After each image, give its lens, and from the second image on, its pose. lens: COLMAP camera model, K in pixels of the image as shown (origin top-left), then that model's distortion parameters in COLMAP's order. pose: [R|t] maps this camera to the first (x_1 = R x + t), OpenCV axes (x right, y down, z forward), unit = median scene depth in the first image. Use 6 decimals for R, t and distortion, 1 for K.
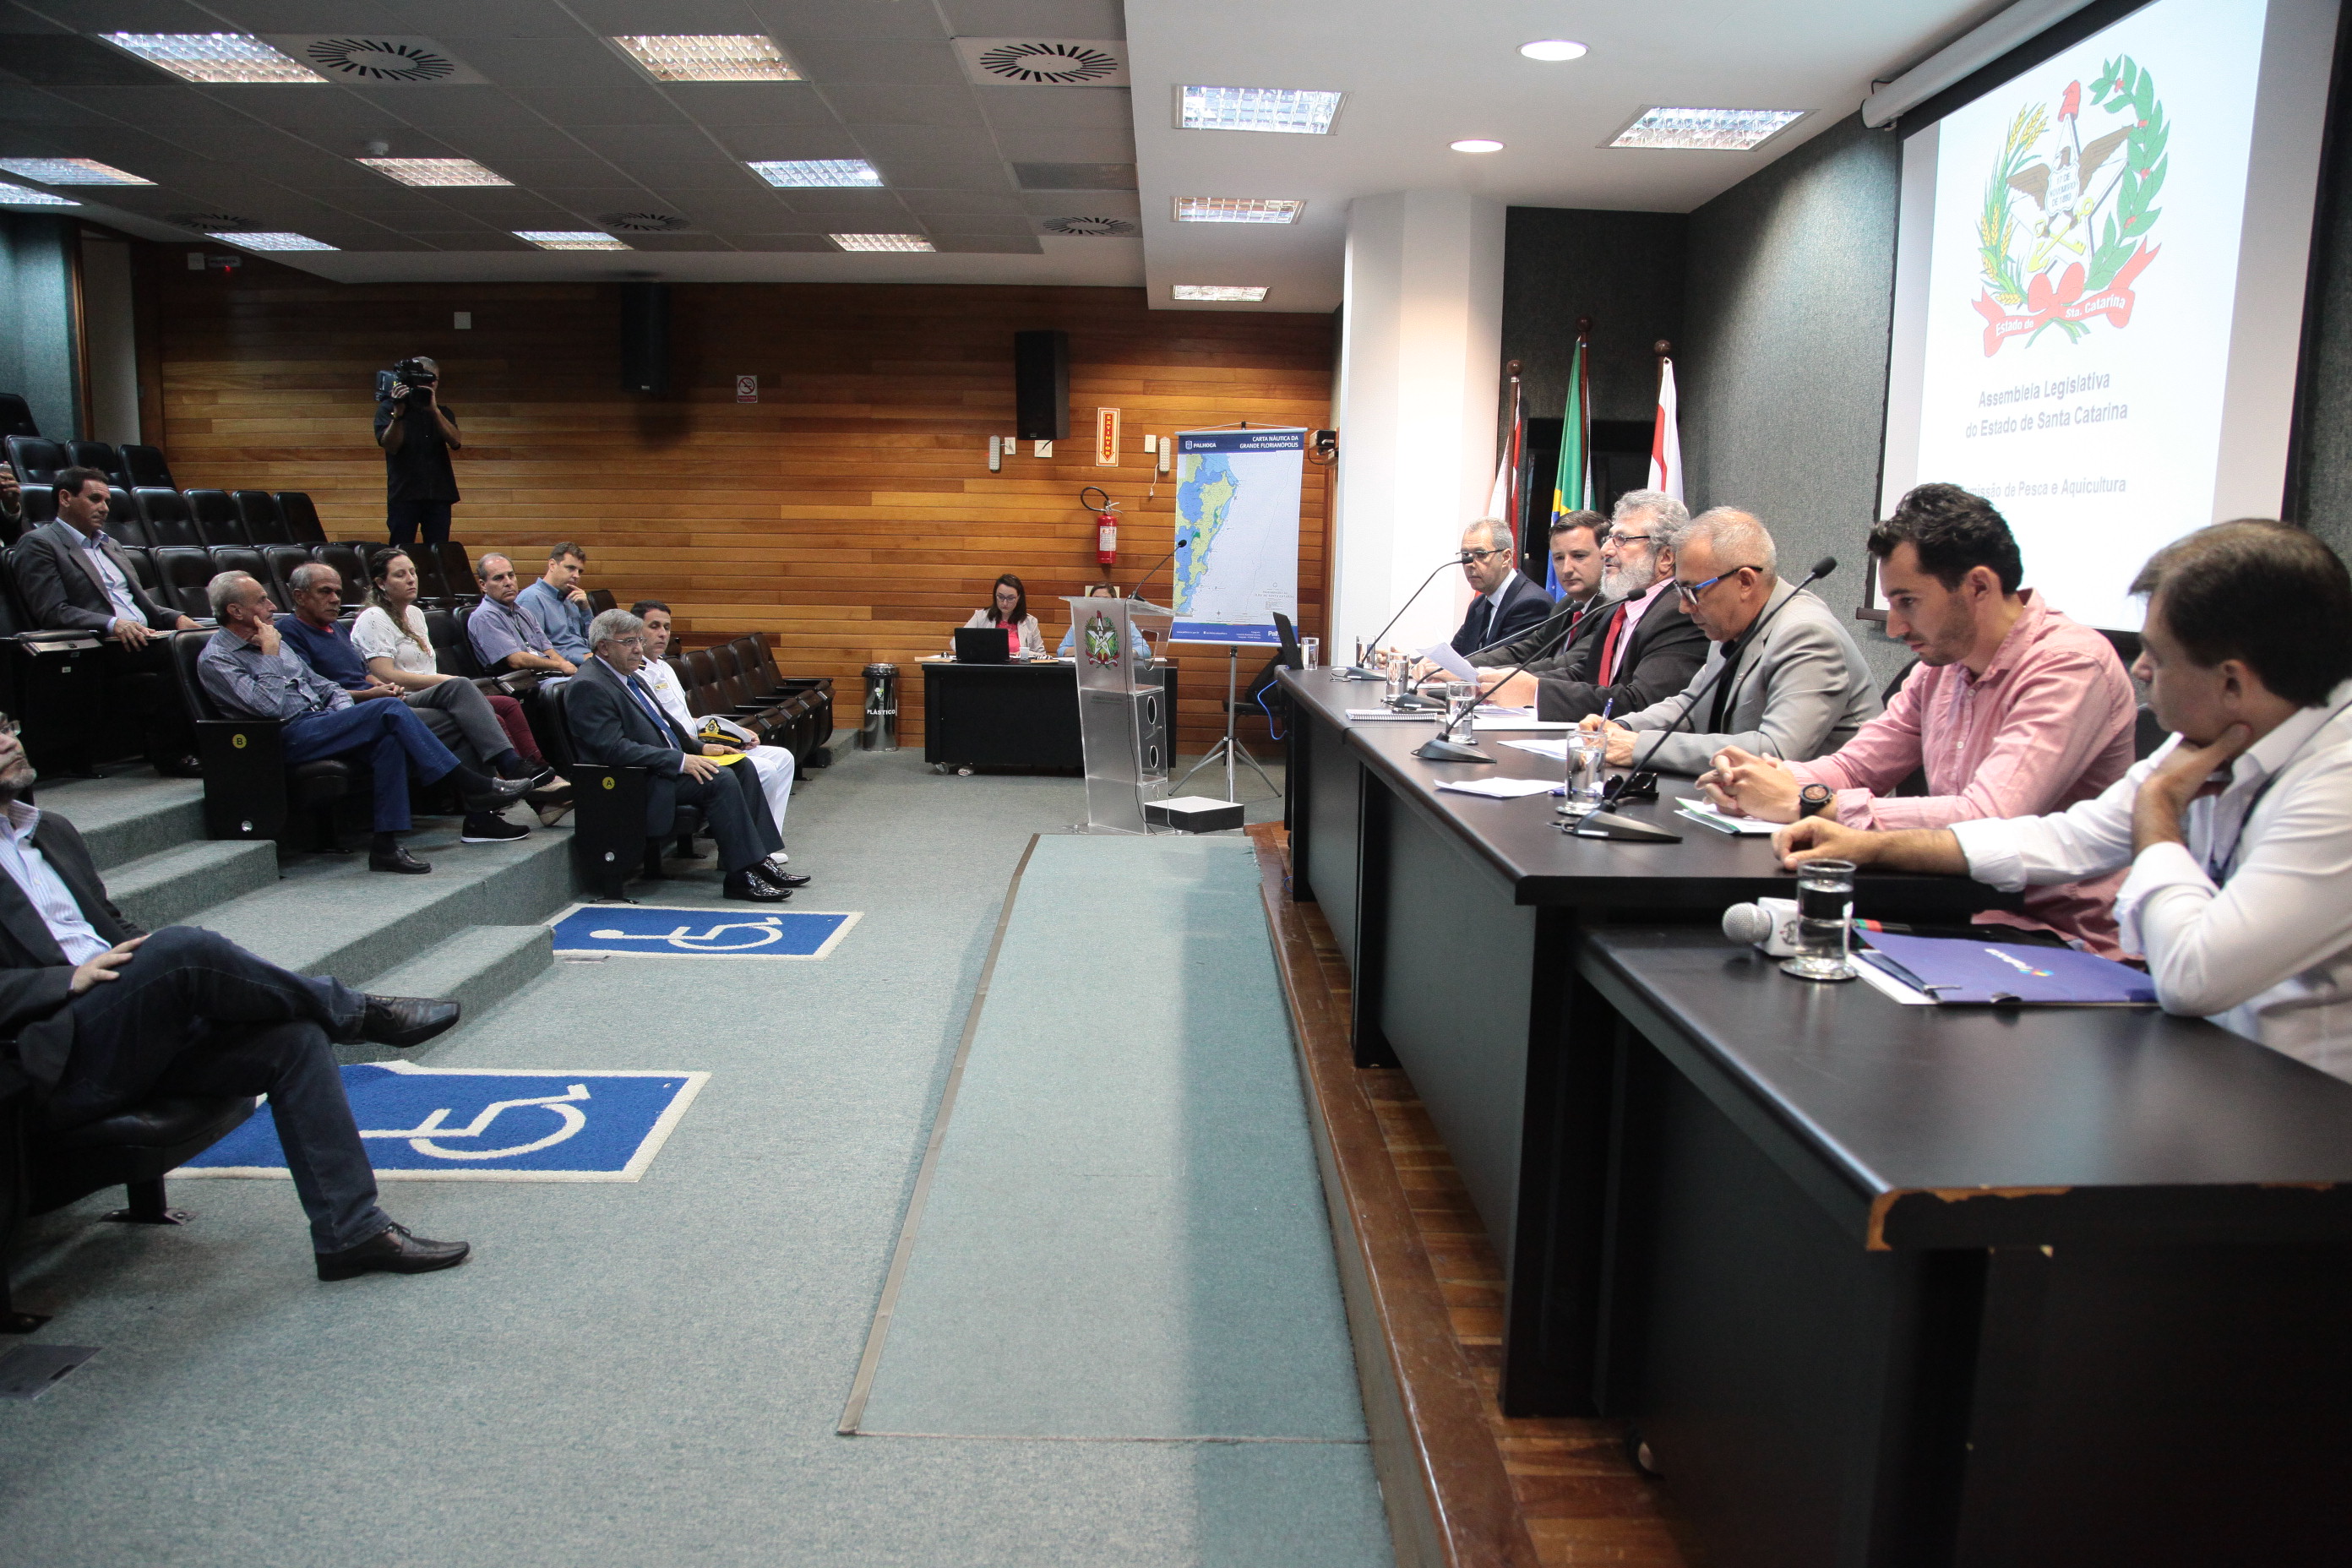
lens RADIAL K [[1675.3, 0, 1180.8], [0, 1675.3, 772.0], [0, 0, 1]] dist [-0.004560, 0.001182]
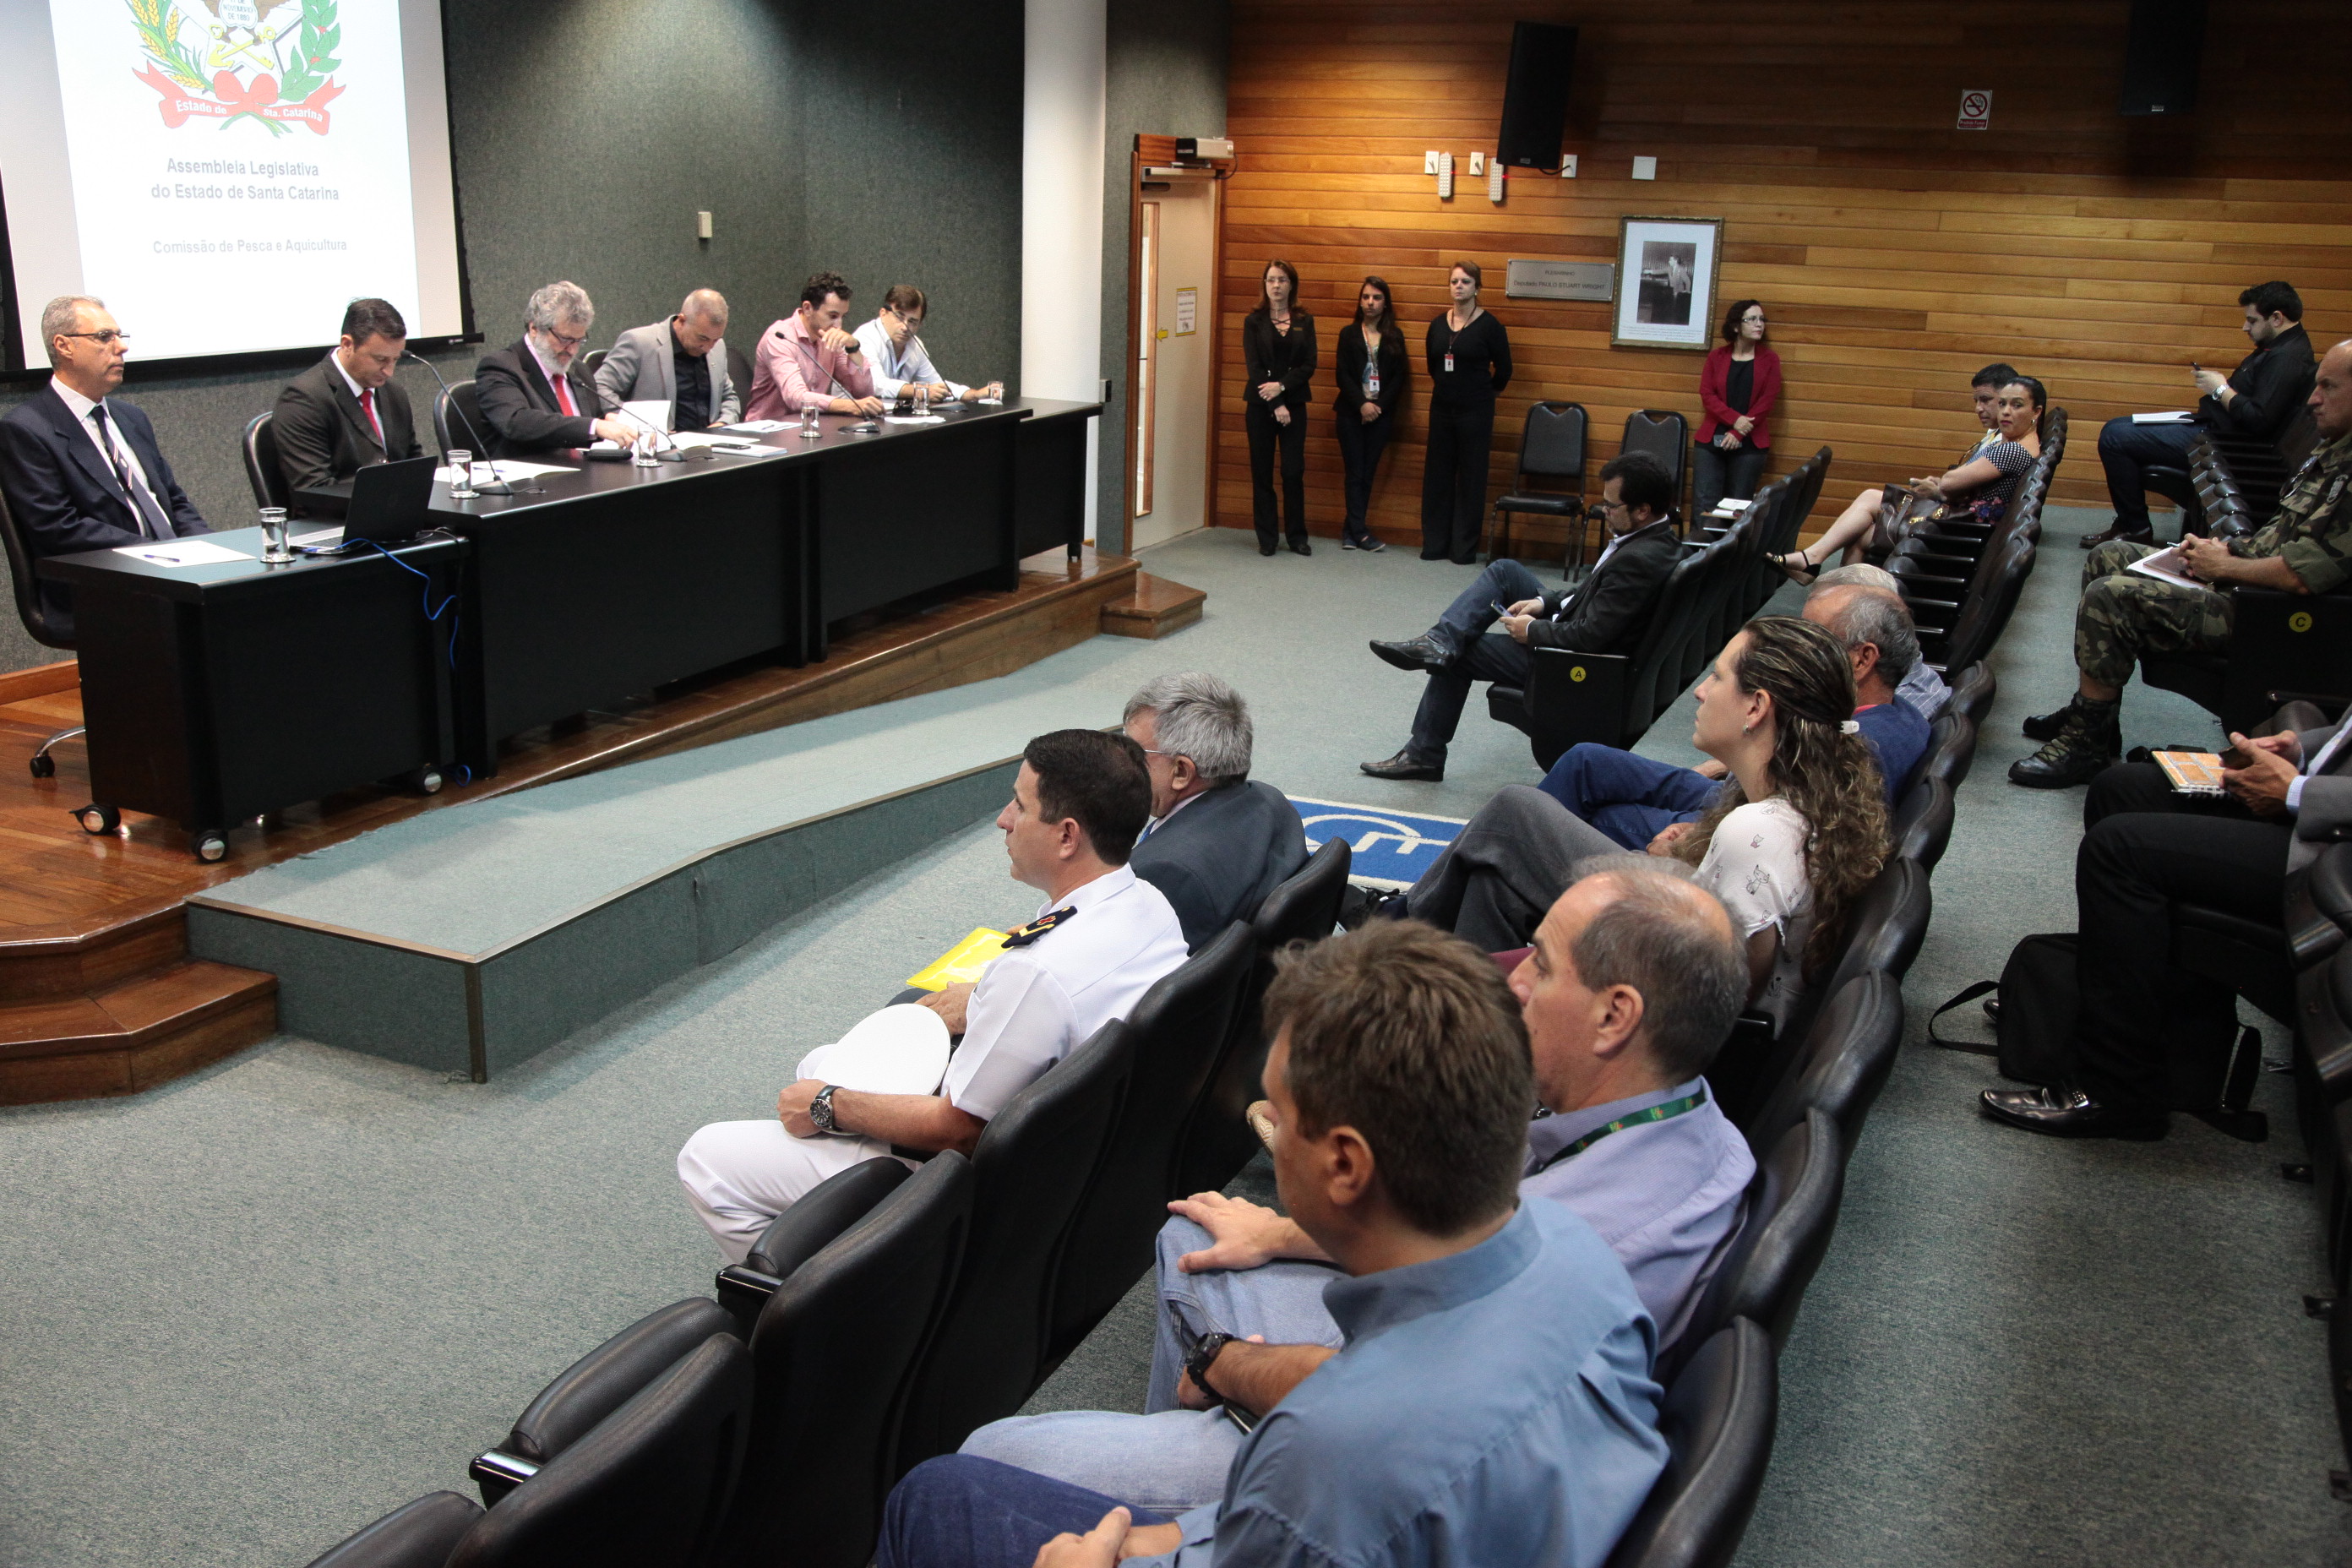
lens RADIAL K [[2131.9, 0, 1173.7], [0, 2131.9, 786.8], [0, 0, 1]] dist [0.011302, 0.013387]
pose [[-0.911077, -0.161893, 0.379118, -0.858449], [0.002821, 0.917189, 0.398443, -0.458267], [-0.412228, 0.364082, -0.835172, 2.319219]]
